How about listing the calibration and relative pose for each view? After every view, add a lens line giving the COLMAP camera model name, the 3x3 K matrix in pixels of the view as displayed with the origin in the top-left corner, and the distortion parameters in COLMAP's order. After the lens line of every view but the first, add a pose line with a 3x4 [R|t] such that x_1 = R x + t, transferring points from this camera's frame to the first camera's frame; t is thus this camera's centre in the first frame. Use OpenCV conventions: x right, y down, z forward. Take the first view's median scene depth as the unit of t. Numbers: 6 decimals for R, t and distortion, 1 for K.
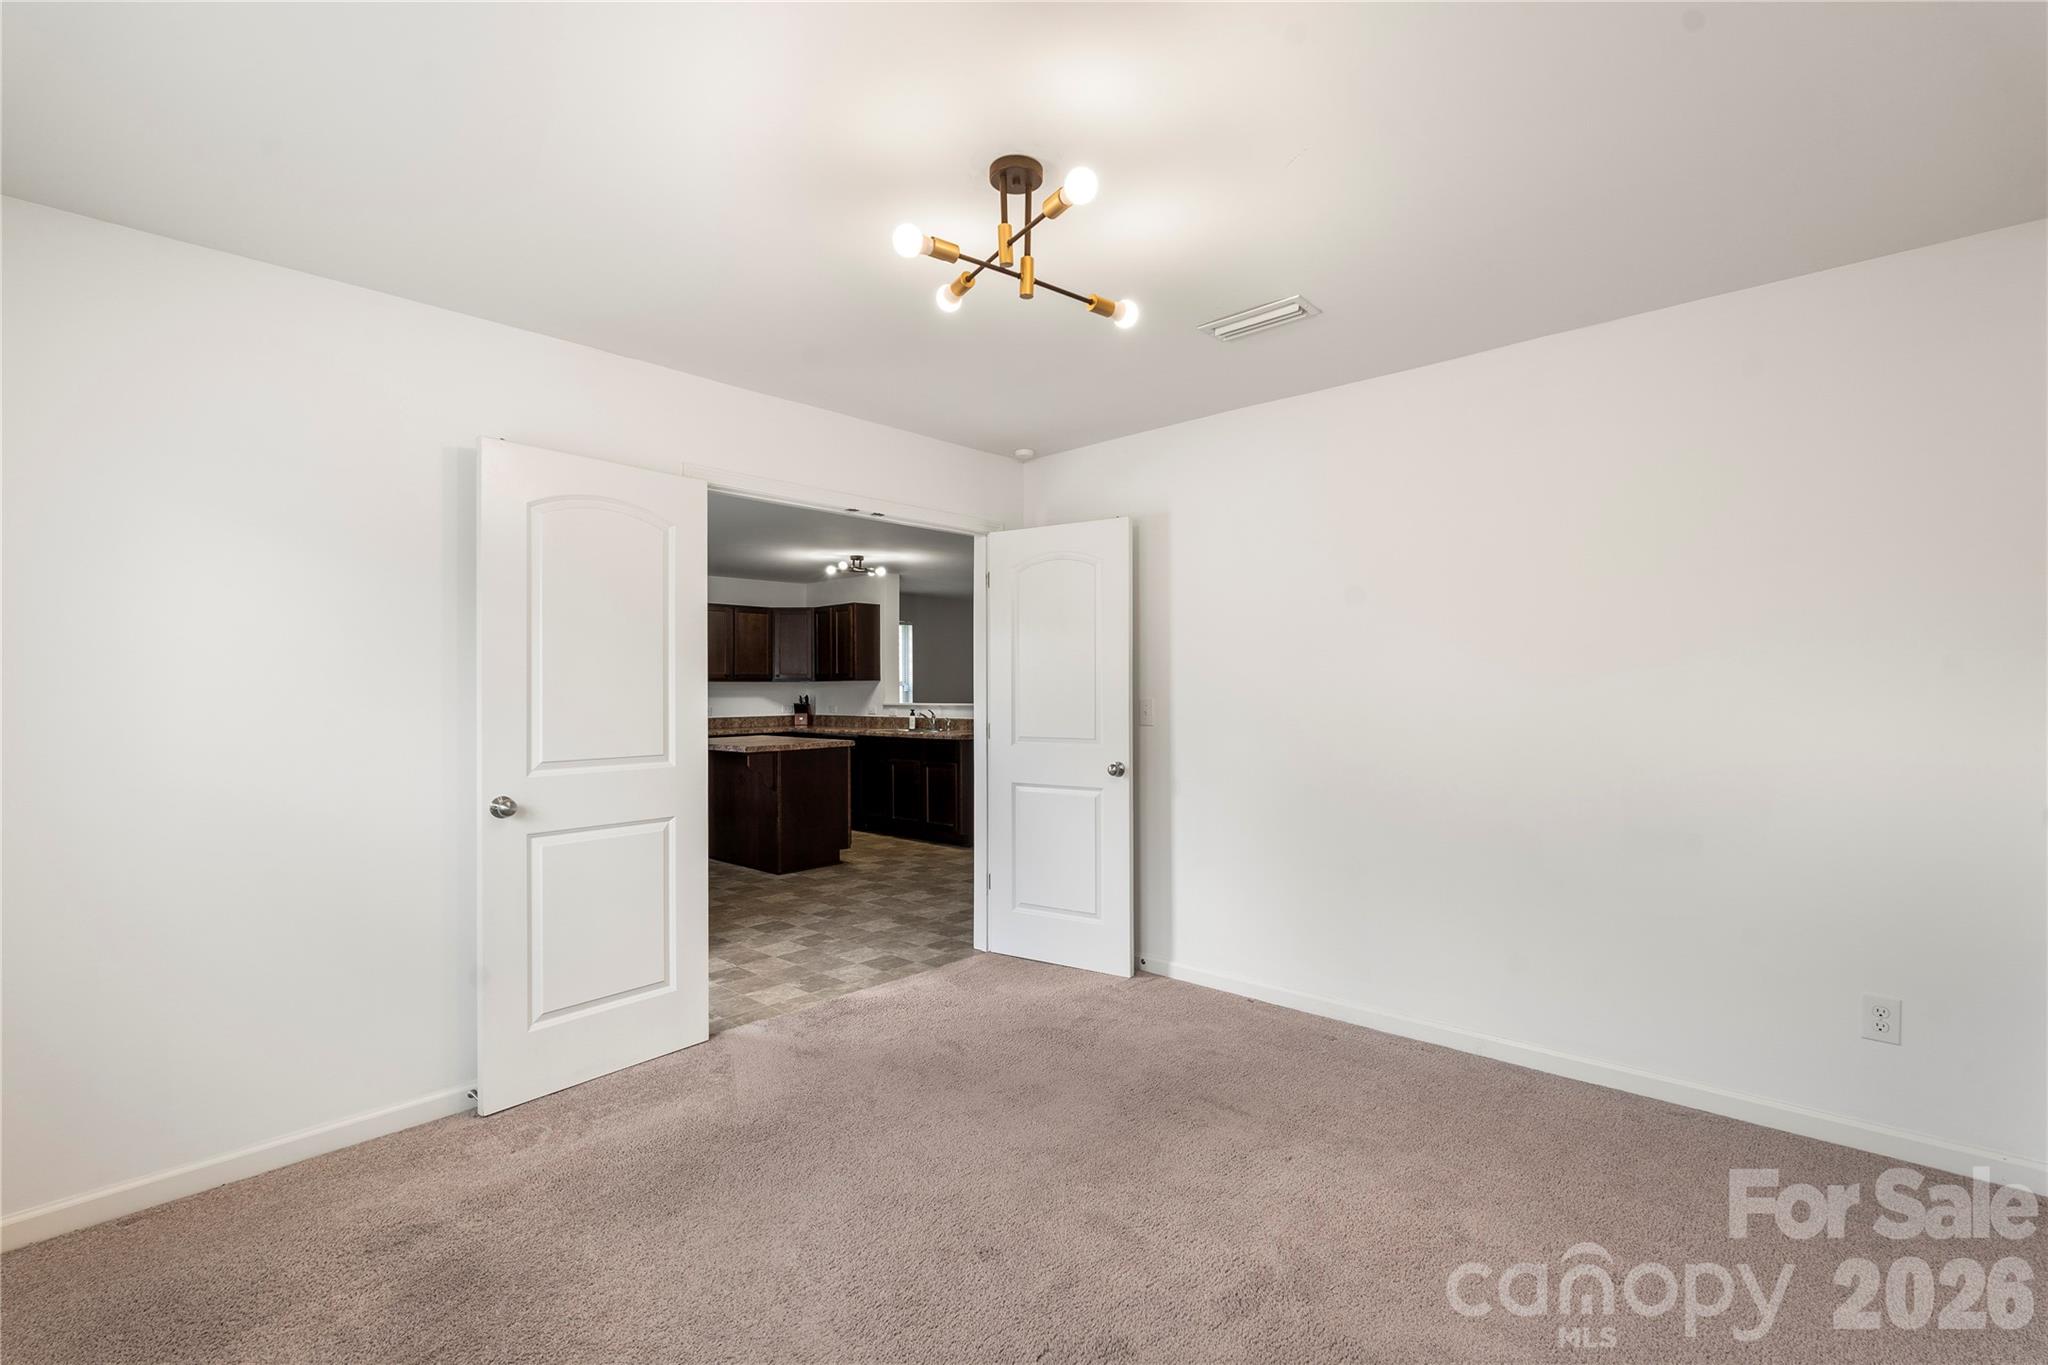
lens RADIAL K [[917.3, 0, 1038.3], [0, 917.3, 687.0], [0, 0, 1]] dist [0.001493, 0.000282]
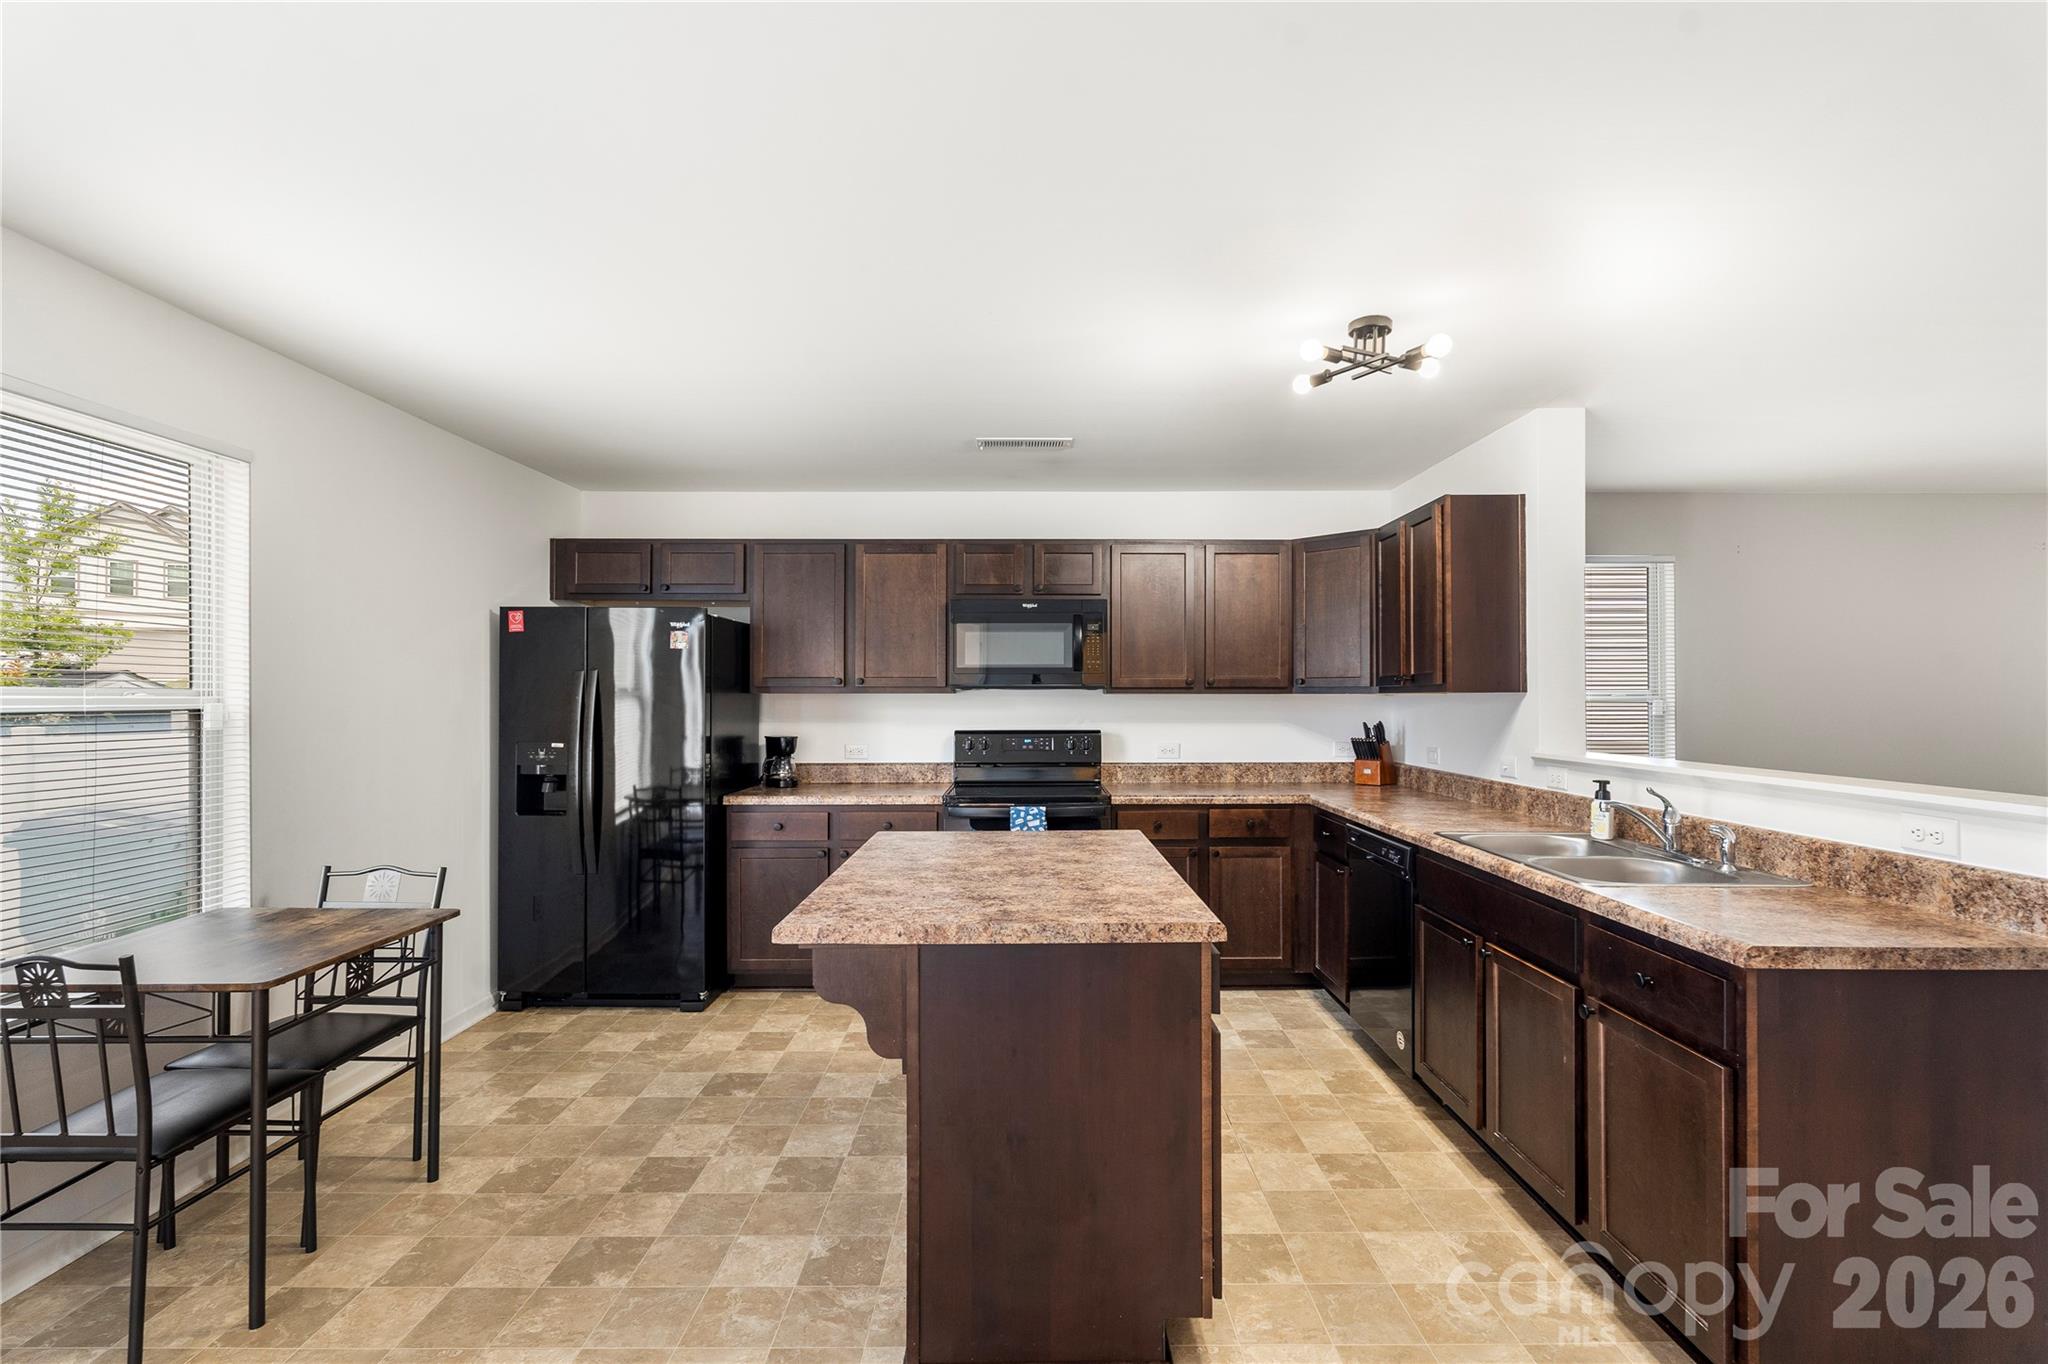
lens RADIAL K [[919.8, 0, 1030.7], [0, 919.8, 687.4], [0, 0, 1]] dist [0.000962, -0.000288]
pose [[0.682769, -0.001630, -0.730632, -0.033358], [-0.002804, 0.999984, -0.004851, -0.006255], [0.730629, 0.005361, 0.682754, 0.582677]]
